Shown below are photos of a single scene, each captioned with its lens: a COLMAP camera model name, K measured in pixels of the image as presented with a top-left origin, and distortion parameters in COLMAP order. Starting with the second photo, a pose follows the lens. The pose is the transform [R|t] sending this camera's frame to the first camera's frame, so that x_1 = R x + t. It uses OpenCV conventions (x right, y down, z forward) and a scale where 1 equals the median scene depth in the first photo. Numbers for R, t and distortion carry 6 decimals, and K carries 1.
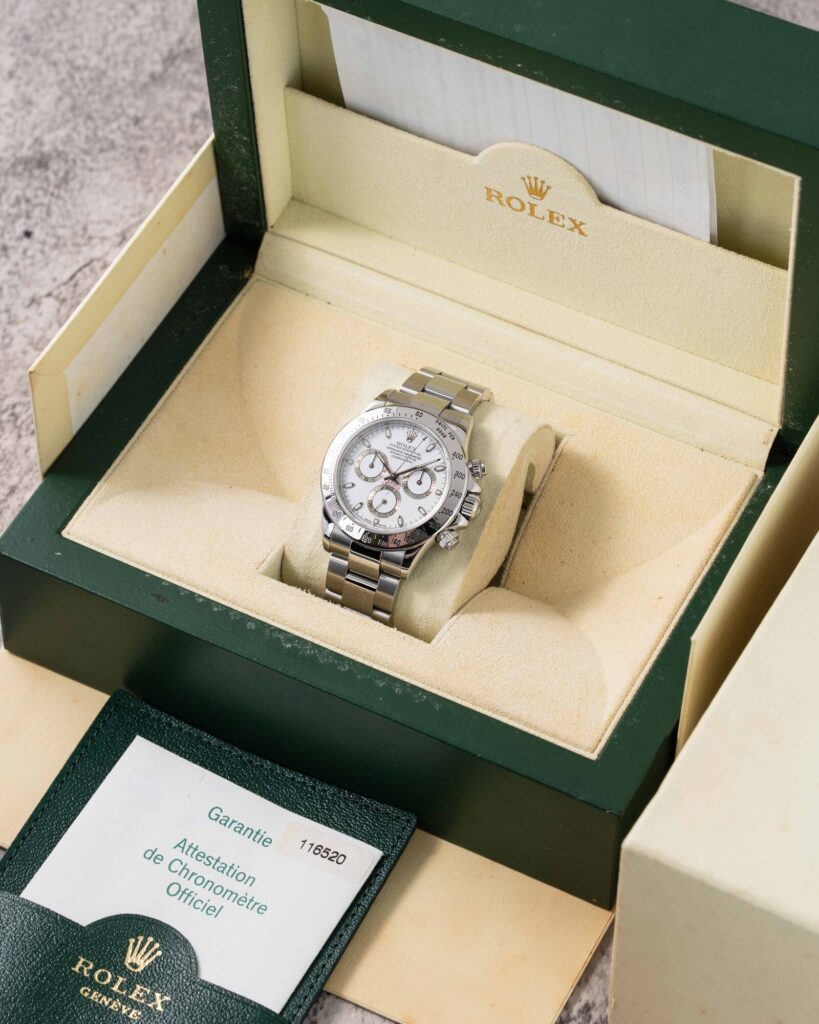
lens RADIAL K [[4696.9, 0, 409.5], [0, 4696.9, 512.0], [0, 0, 1]] dist [0.085366, -3.559105]
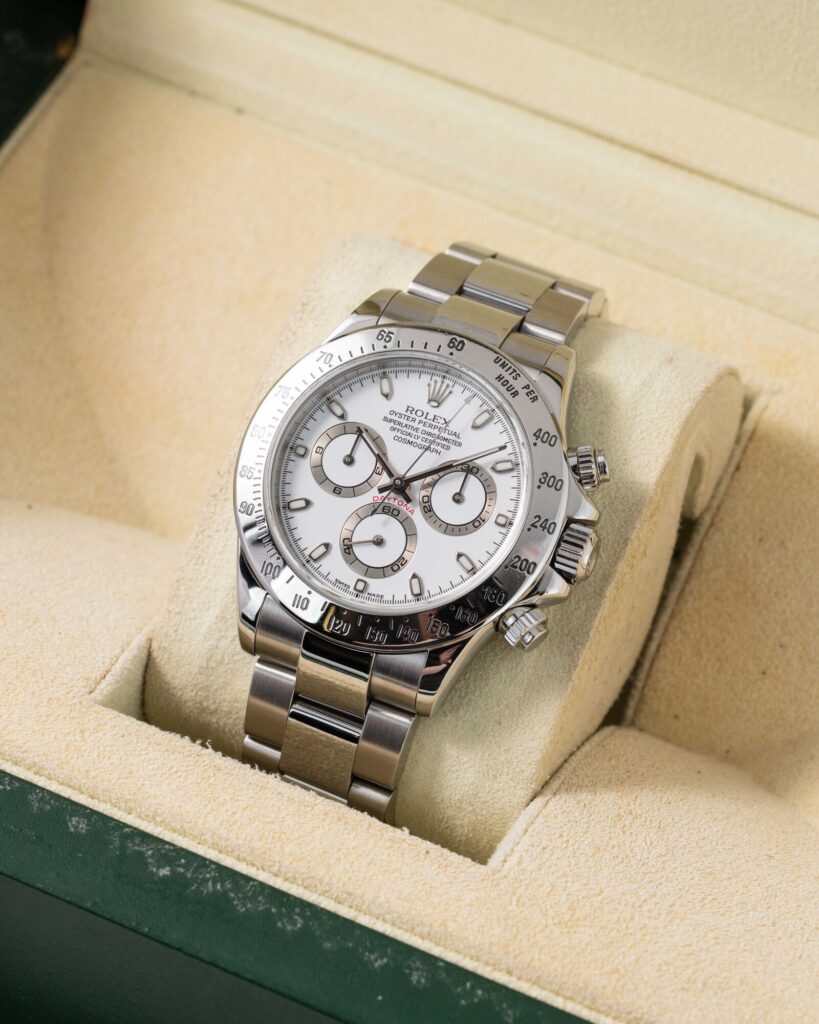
lens RADIAL K [[4696.9, 0, 409.5], [0, 4696.9, 512.0], [0, 0, 1]] dist [0.085366, -3.559105]
pose [[0.998946, -0.001078, 0.045891, -0.022715], [0.000865, 0.999989, 0.004665, -0.007003], [-0.045896, -0.004620, 0.998936, 0.555391]]
